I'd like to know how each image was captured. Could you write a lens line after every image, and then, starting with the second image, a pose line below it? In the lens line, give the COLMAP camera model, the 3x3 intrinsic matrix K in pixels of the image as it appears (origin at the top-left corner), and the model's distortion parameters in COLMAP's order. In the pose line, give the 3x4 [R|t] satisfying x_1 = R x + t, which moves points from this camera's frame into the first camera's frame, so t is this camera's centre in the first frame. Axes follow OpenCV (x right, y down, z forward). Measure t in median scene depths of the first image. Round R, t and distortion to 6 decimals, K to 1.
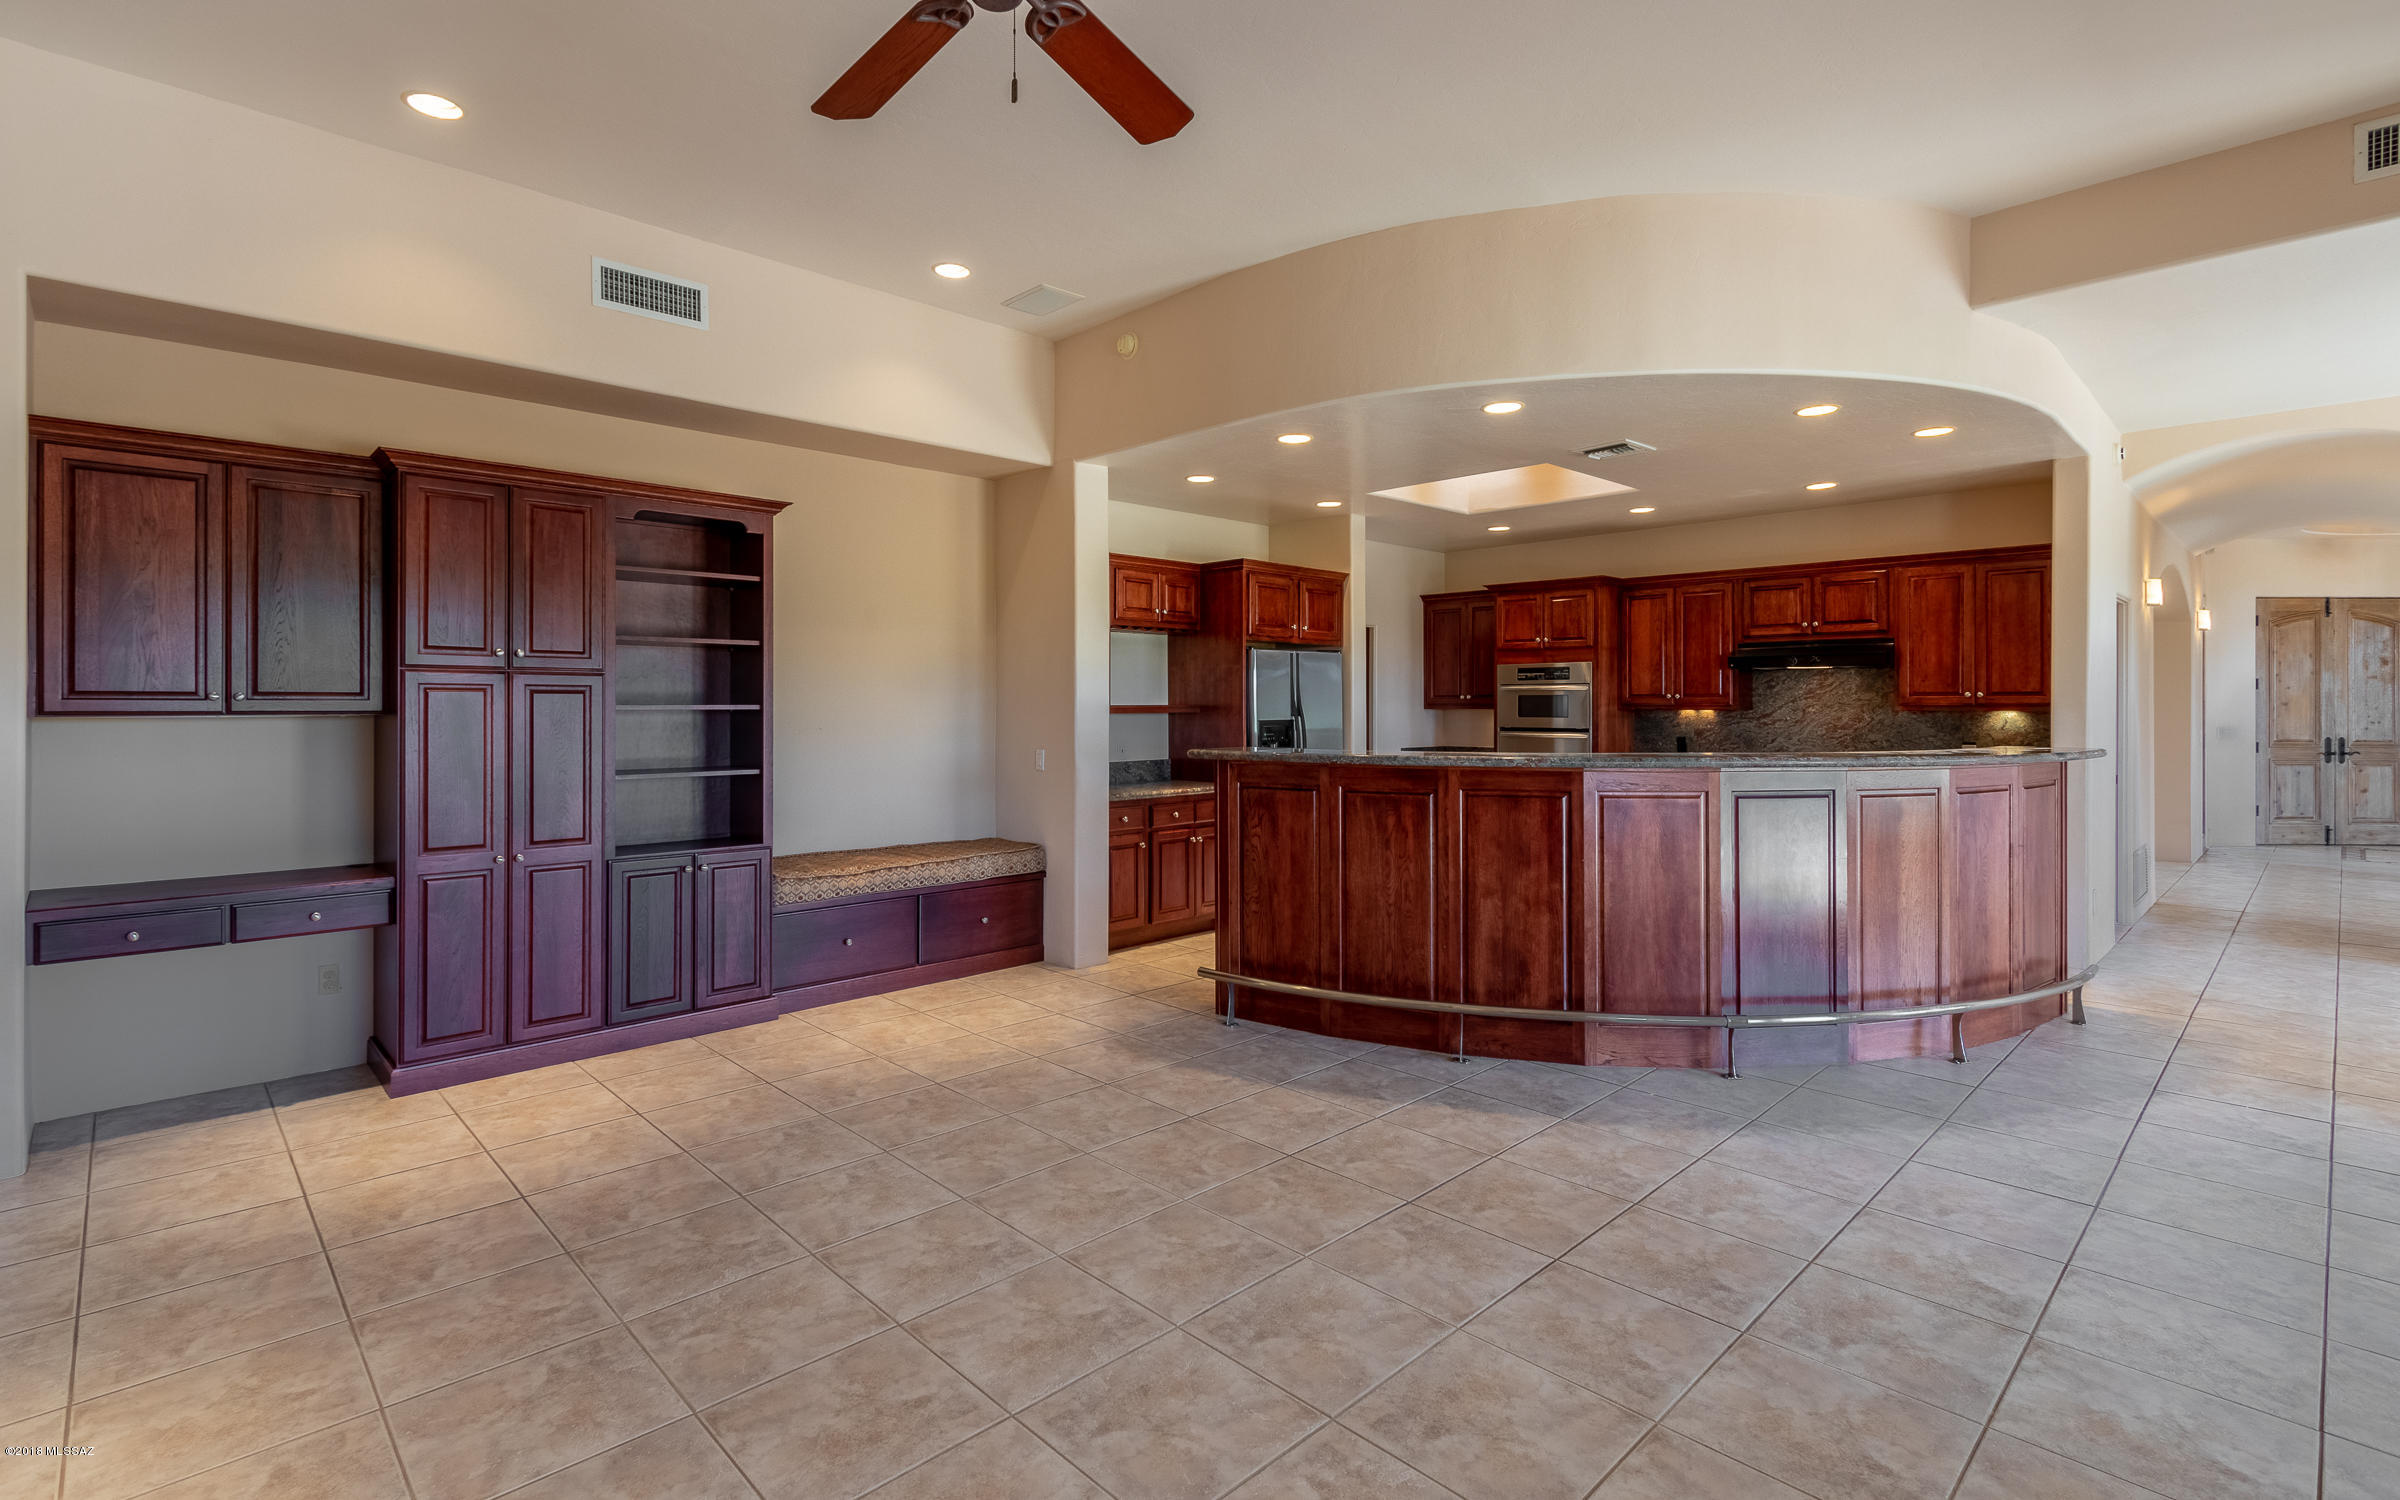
lens RADIAL K [[1107.2, 0, 1198.0], [0, 1107.2, 700.8], [0, 0, 1]] dist [-0.002963, -0.000198]
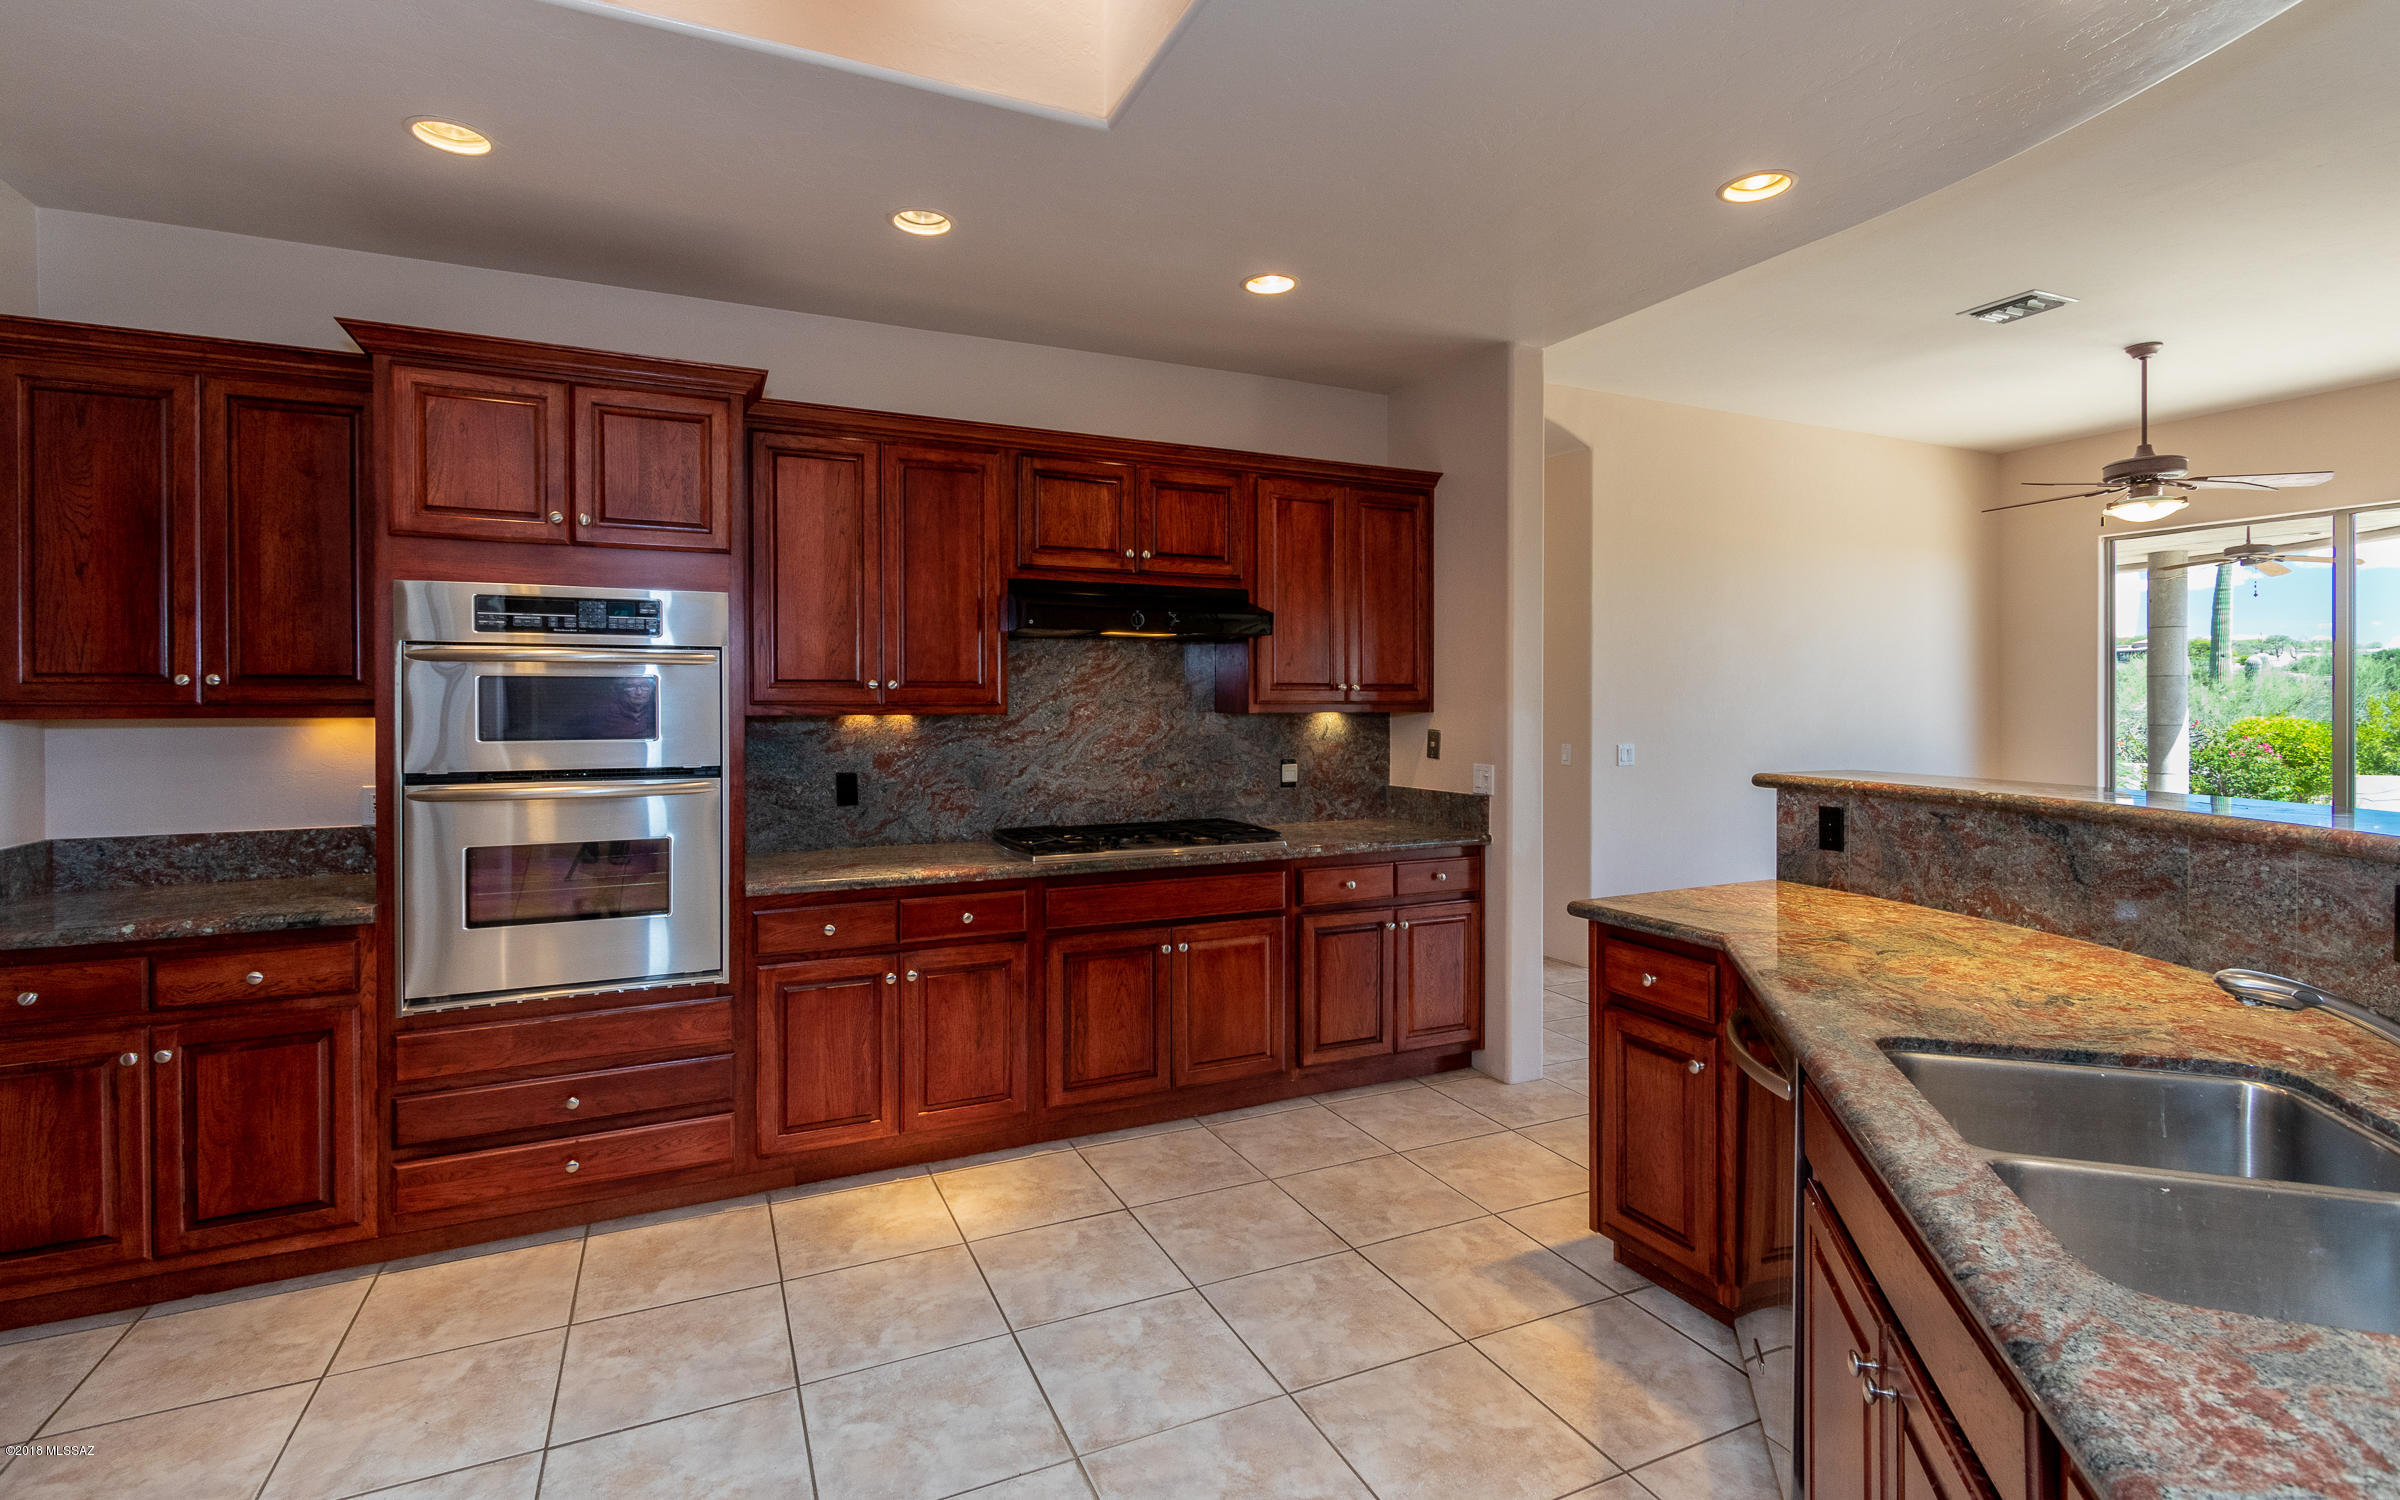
lens RADIAL K [[1107.2, 0, 1196.9], [0, 1107.2, 733.7], [0, 0, 1]] dist [-0.002963, -0.000198]
pose [[0.329368, -0.024598, 0.943881, 0.047774], [-0.001092, 0.999650, 0.026433, 0.003972], [-0.944201, -0.009737, 0.329226, 0.771798]]
